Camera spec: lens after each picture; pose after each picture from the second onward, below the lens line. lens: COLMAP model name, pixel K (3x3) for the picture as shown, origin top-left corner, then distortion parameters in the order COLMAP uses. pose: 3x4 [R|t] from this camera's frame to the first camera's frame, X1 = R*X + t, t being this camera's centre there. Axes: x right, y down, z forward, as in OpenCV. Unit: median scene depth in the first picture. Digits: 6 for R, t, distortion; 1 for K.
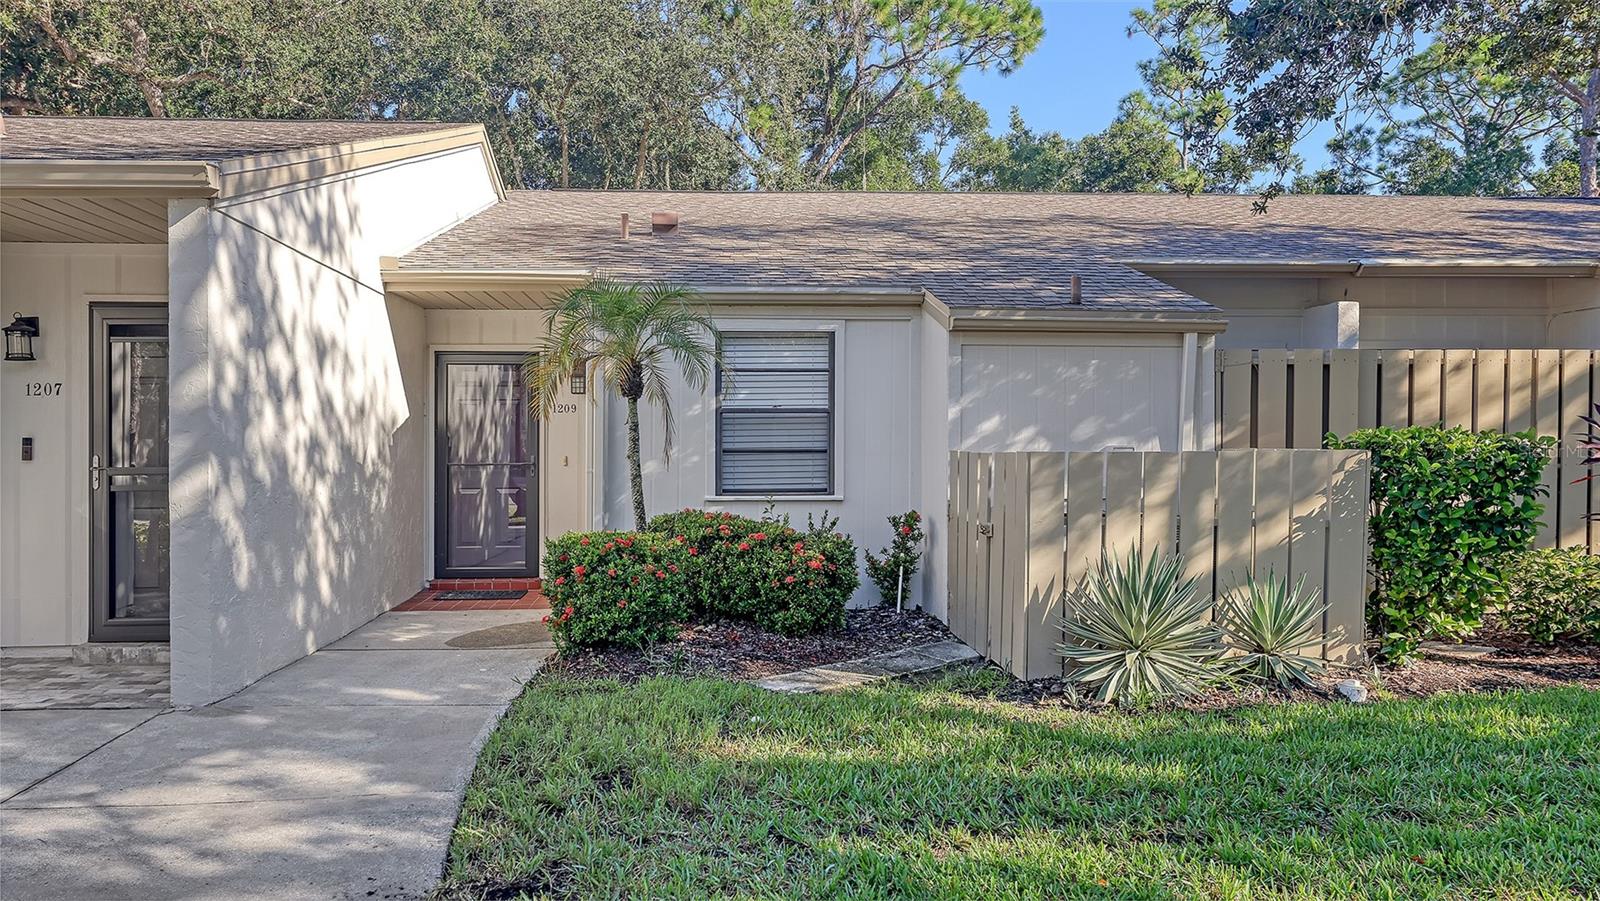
lens RADIAL K [[1099.5, 0, 762.7], [0, 1099.5, 438.5], [0, 0, 1]] dist [-0.002888, -0.004220]
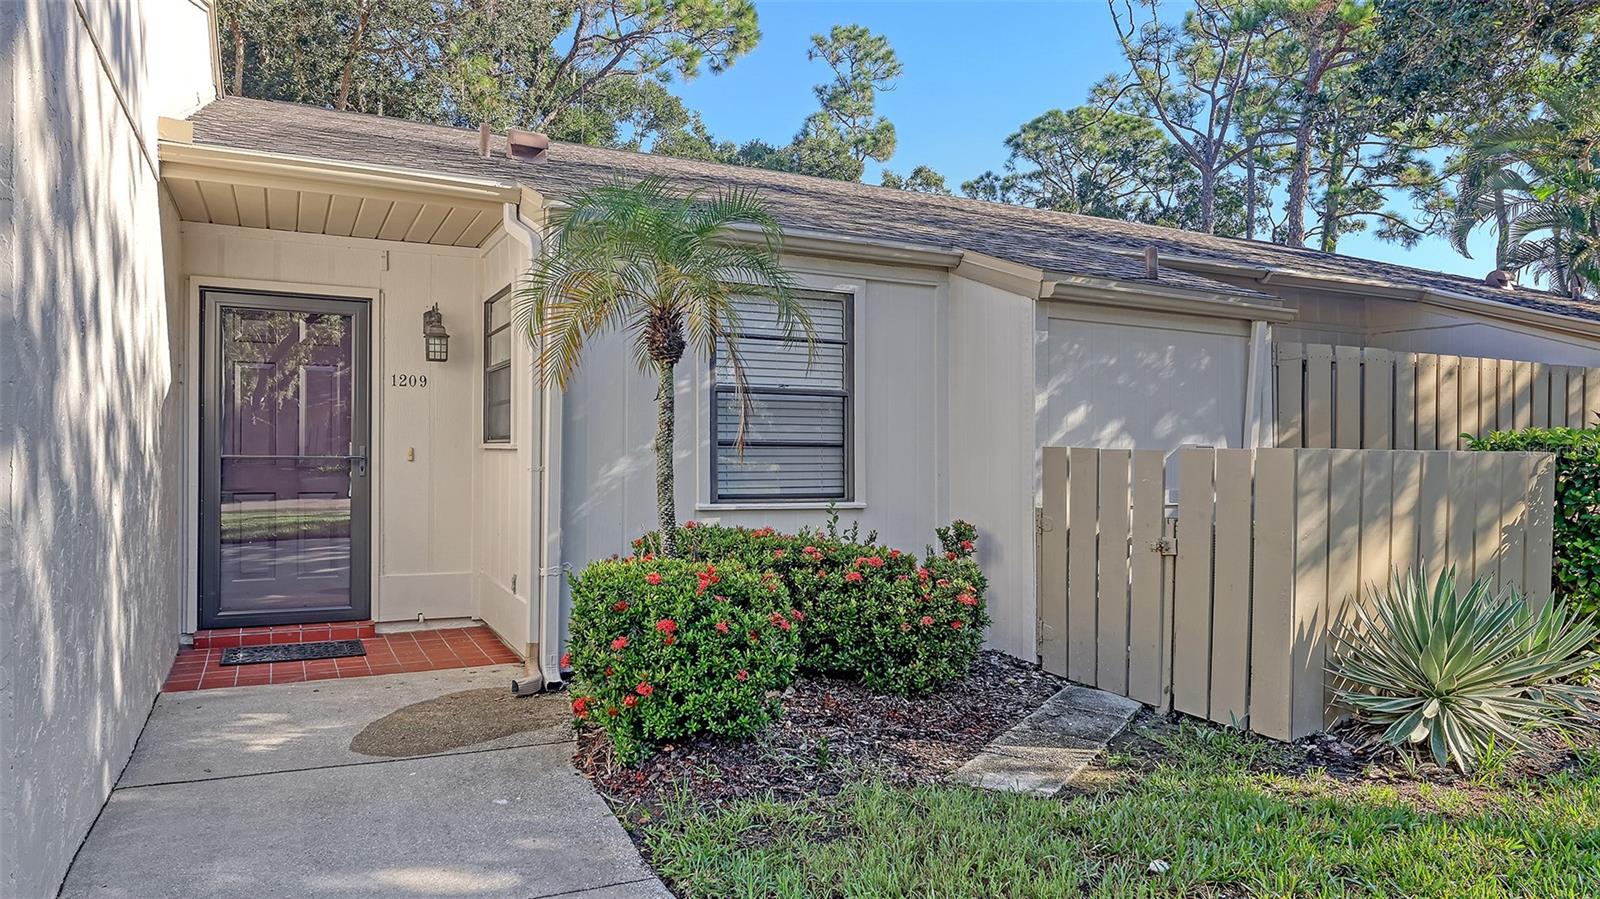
lens RADIAL K [[1035.2, 0, 800.0], [0, 1035.2, 449.5], [0, 0, 1]] dist [0.003530, -0.001681]
pose [[0.909115, 0.015781, 0.416246, -0.282783], [-0.018974, 0.999814, 0.003535, 0.012233], [-0.416113, -0.011111, 0.909245, 0.349059]]
